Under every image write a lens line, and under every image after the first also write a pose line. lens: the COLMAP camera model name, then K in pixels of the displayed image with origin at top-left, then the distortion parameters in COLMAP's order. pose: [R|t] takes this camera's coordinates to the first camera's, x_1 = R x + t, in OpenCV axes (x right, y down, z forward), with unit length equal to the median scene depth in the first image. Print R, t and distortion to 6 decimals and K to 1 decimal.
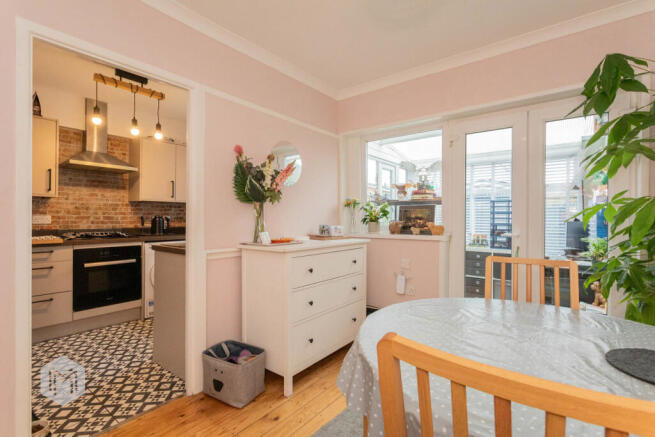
lens RADIAL K [[316.0, 0, 341.9], [0, 316.0, 217.1], [0, 0, 1]] dist [-0.012620, 0.001382]
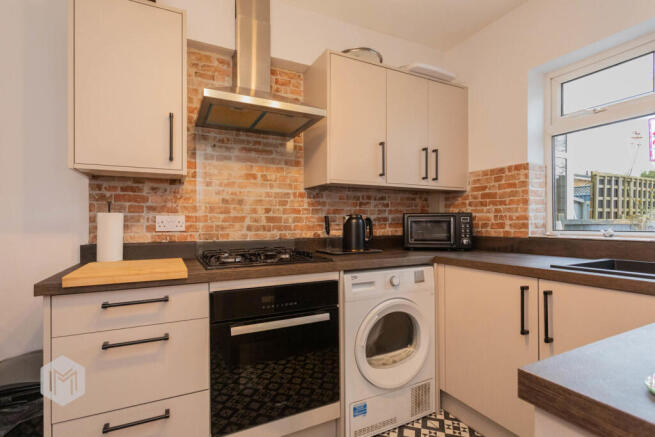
lens RADIAL K [[316.0, 0, 323.5], [0, 316.0, 219.9], [0, 0, 1]] dist [-0.012620, 0.001382]
pose [[0.895099, -0.012670, -0.445688, -0.451459], [0.011822, 0.999919, -0.004684, 0.007175], [0.445711, -0.001076, 0.895176, 0.586740]]
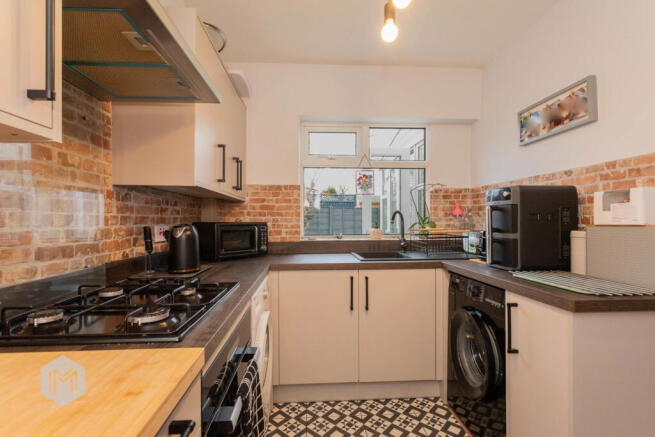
lens RADIAL K [[316.0, 0, 325.7], [0, 316.0, 220.3], [0, 0, 1]] dist [-0.012620, 0.001382]
pose [[0.747515, -0.006514, 0.664213, -0.802940], [0.001196, 0.999963, 0.008461, -0.014771], [-0.664244, -0.005531, 0.747495, 0.648783]]
